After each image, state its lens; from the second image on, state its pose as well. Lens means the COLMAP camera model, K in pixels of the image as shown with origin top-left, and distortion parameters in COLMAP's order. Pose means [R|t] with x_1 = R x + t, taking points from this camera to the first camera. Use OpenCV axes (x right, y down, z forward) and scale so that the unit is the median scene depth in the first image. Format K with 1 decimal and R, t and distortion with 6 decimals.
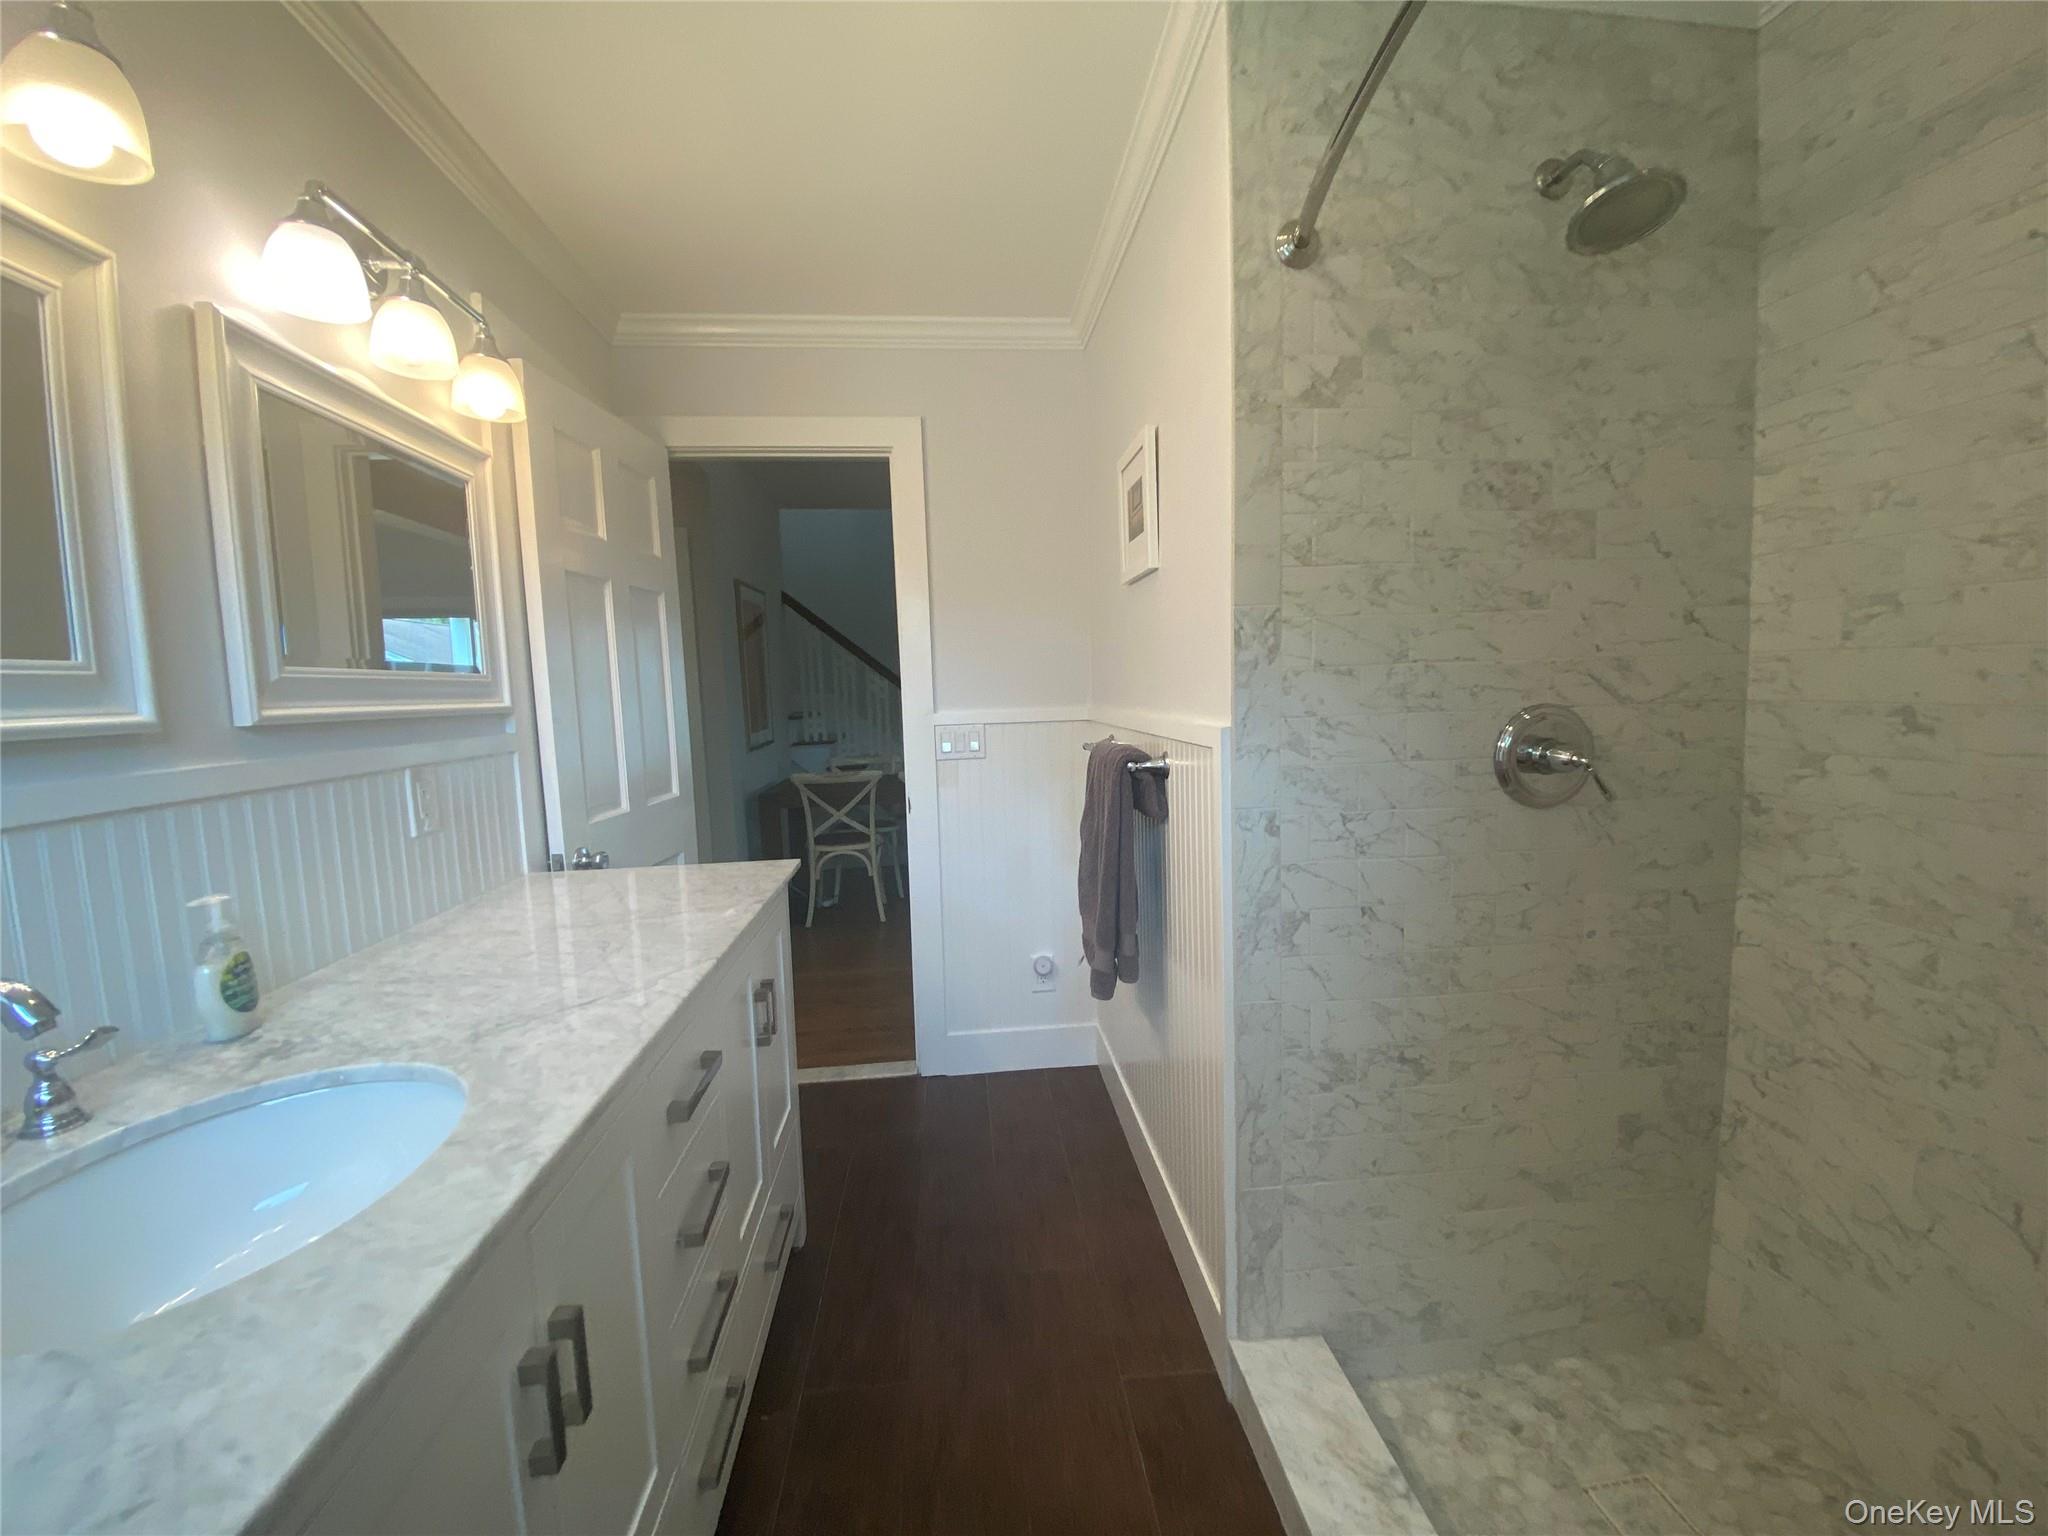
lens RADIAL K [[824.6, 0, 1025.4], [0, 824.6, 770.4], [0, 0, 1]] dist [0.013891, -0.017464]
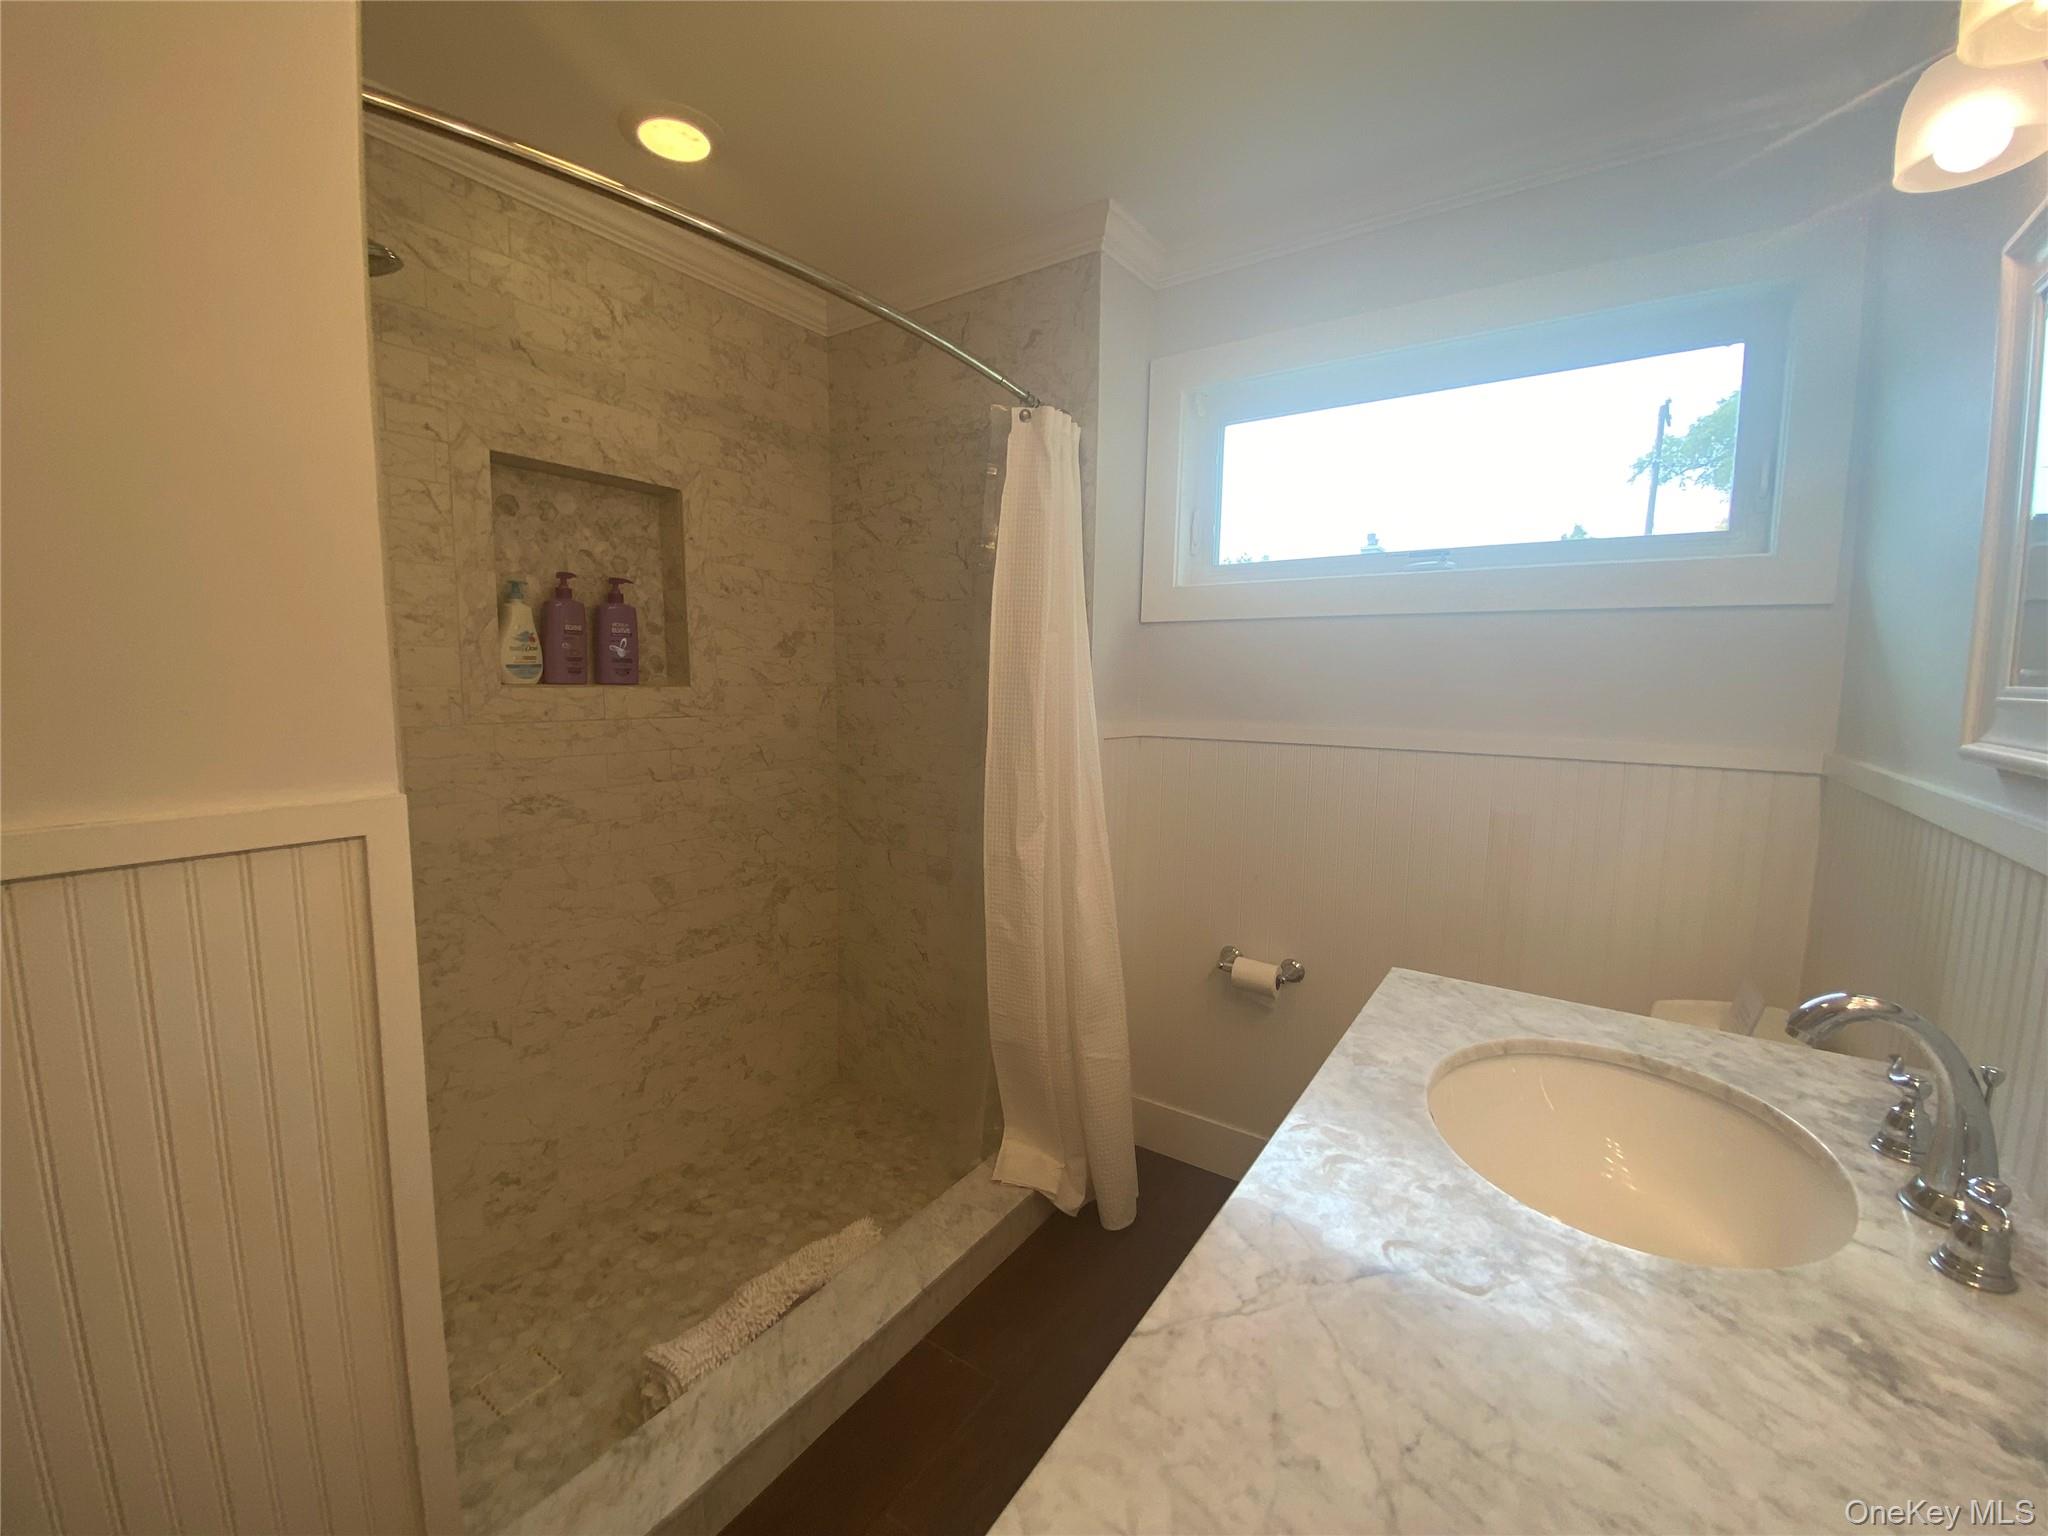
lens RADIAL K [[824.6, 0, 1025.4], [0, 824.6, 770.4], [0, 0, 1]] dist [0.013891, -0.017464]
pose [[-0.765736, -0.052440, 0.641014, -0.786552], [0.077556, 0.981869, 0.172971, -0.214705], [-0.638462, 0.182165, -0.747785, 1.722509]]
